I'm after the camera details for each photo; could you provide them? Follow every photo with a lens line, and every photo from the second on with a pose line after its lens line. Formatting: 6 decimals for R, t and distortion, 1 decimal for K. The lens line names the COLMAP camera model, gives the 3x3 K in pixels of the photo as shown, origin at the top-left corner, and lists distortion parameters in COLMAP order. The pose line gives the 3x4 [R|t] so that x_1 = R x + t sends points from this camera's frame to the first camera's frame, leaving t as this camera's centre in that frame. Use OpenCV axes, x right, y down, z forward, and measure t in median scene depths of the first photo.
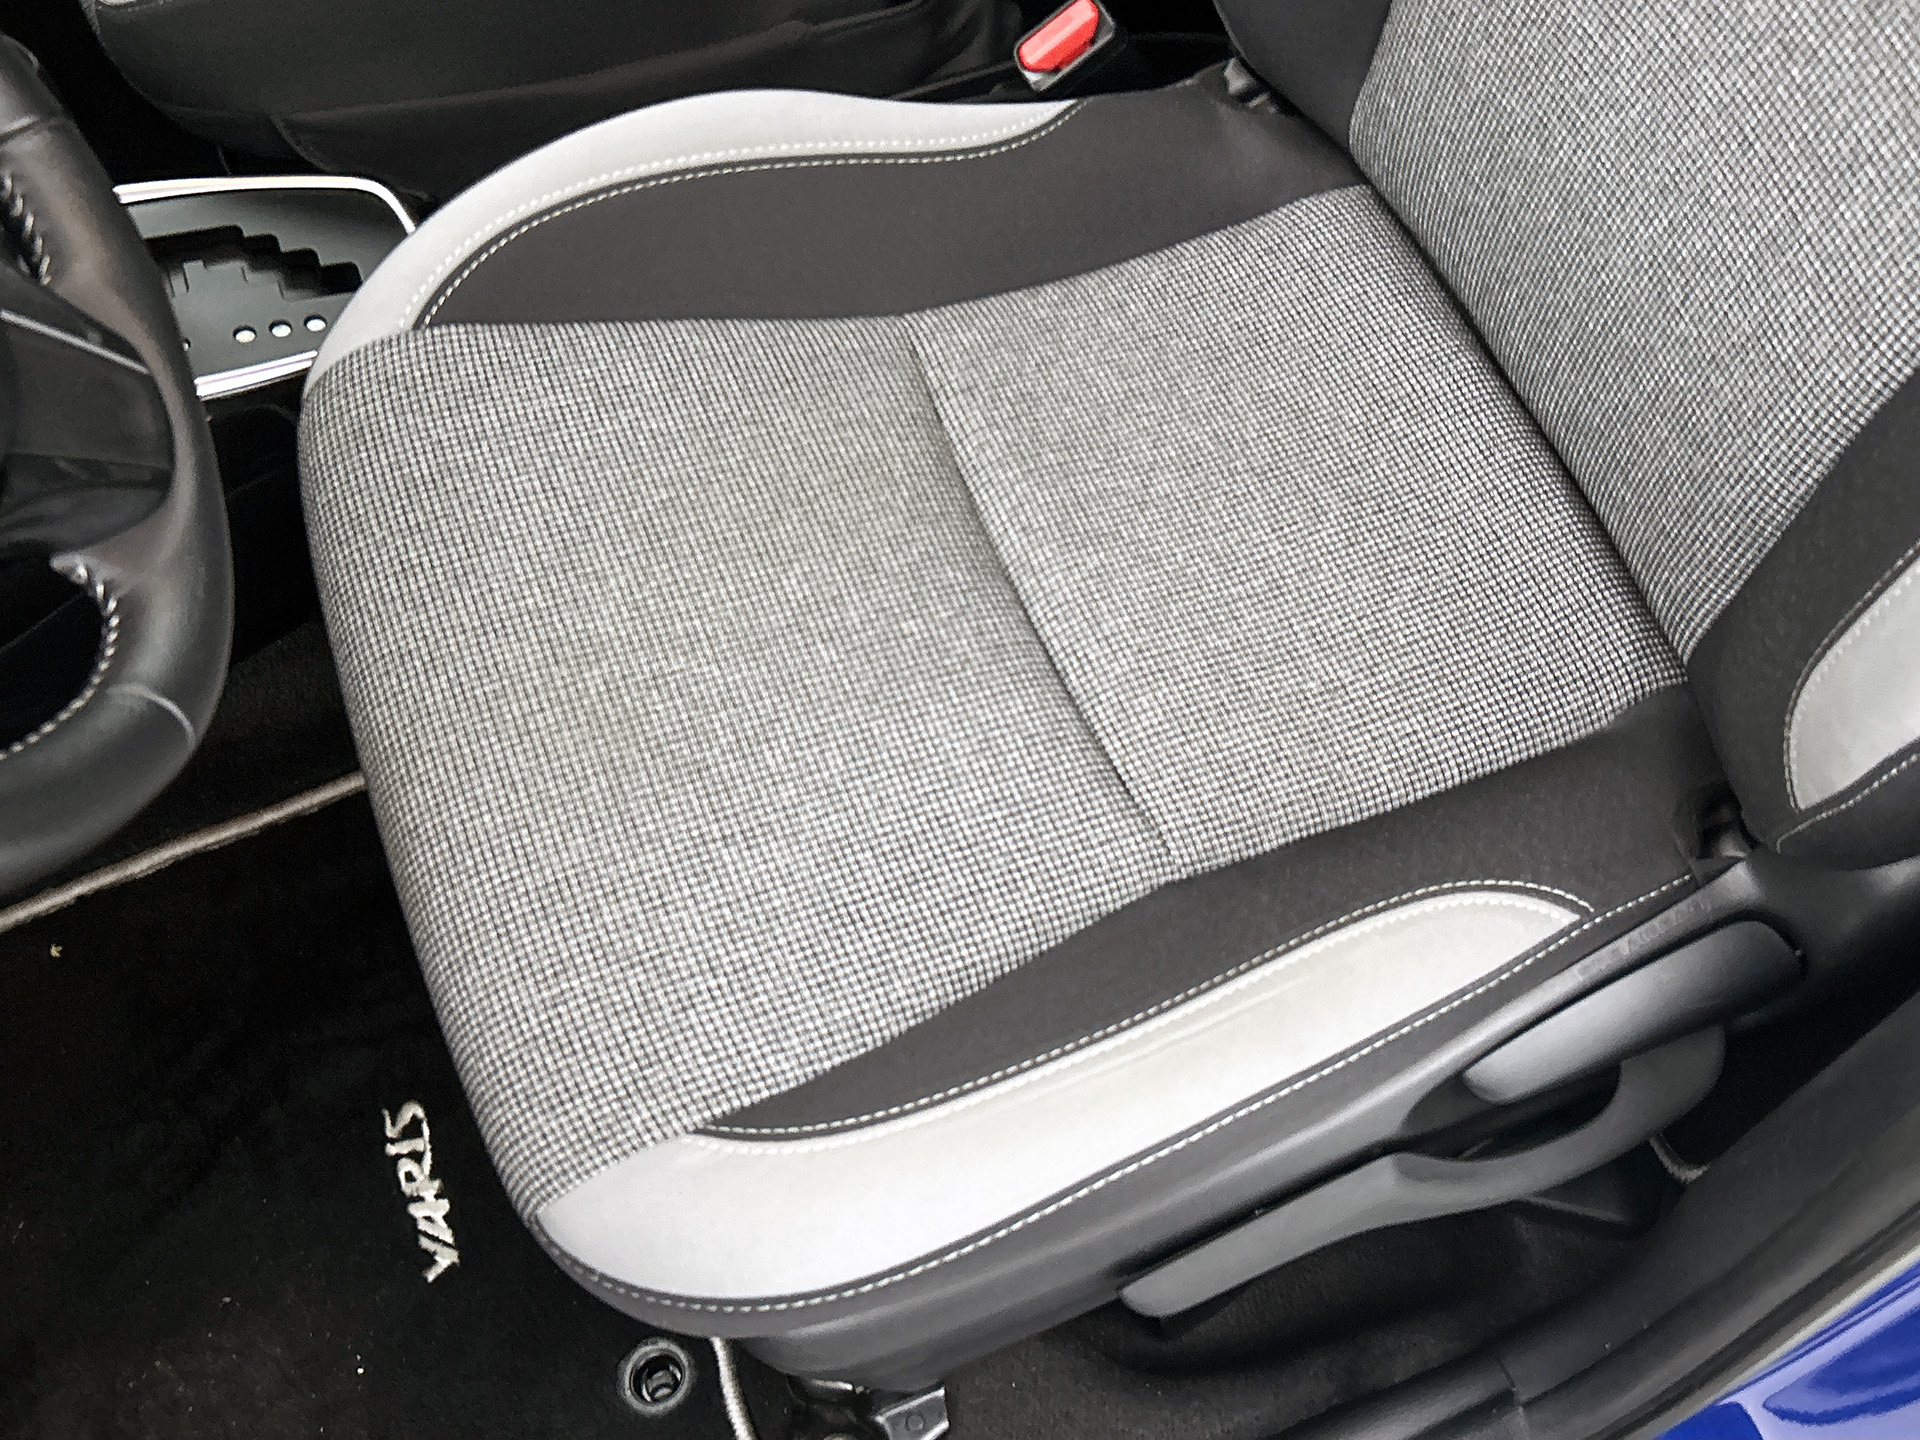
lens RADIAL K [[1938.9, 0, 955.1], [0, 1938.9, 705.2], [0, 0, 1]] dist [0.020204, 0.000000]
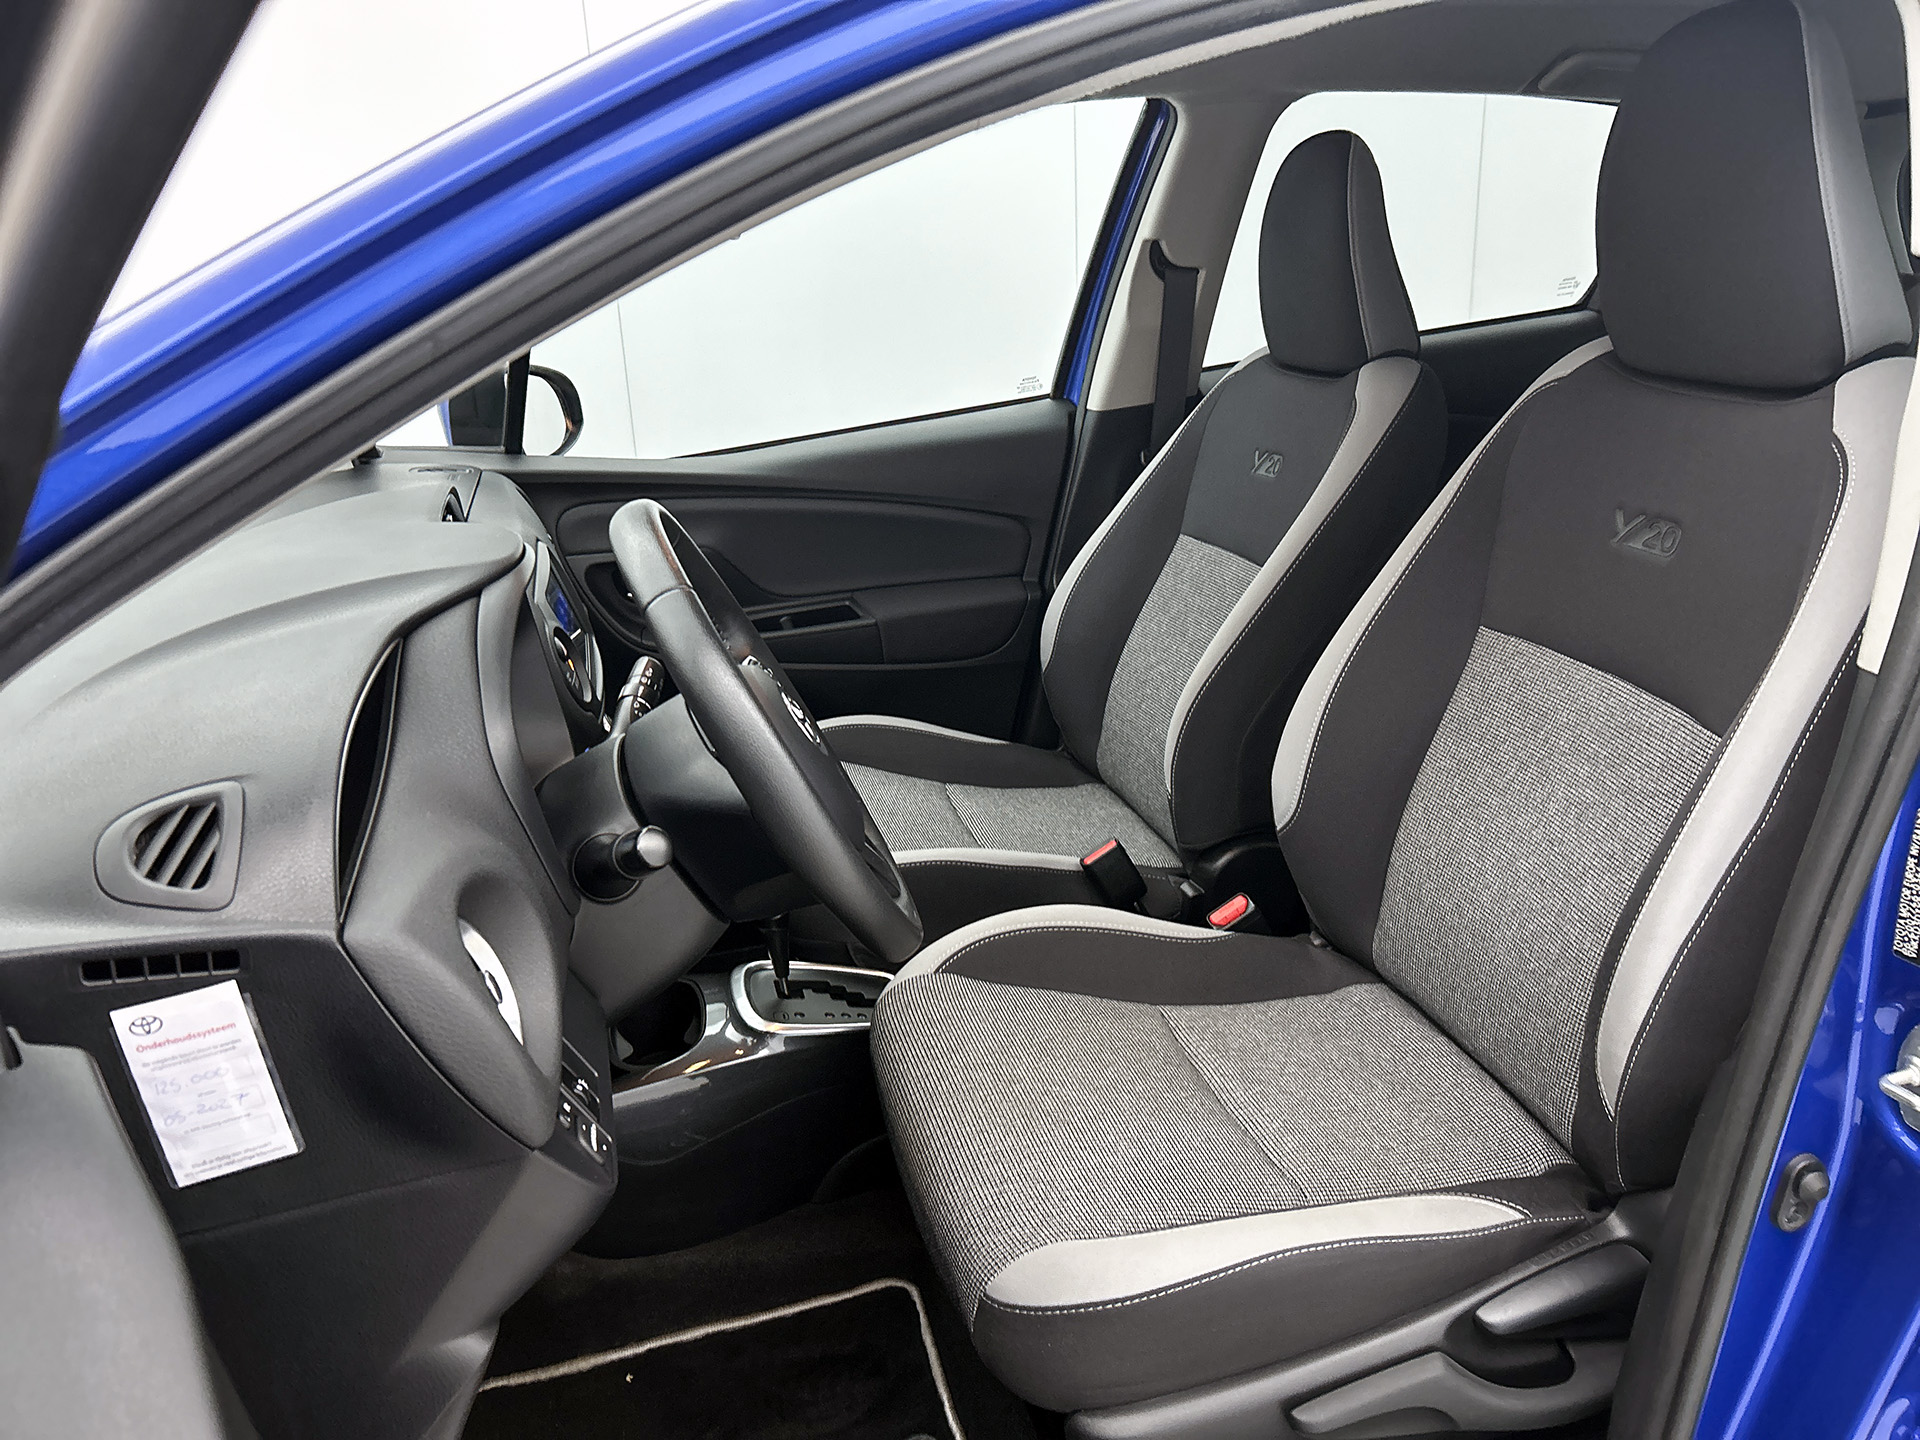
lens RADIAL K [[1454.8, 0, 964.3], [0, 1454.8, 733.1], [0, 0, 1]] dist [0.034989, -0.045412]
pose [[0.993595, 0.038844, -0.106117, -0.080982], [-0.100160, 0.737530, -0.667846, 0.664270], [0.052322, 0.674197, 0.736696, -0.356803]]
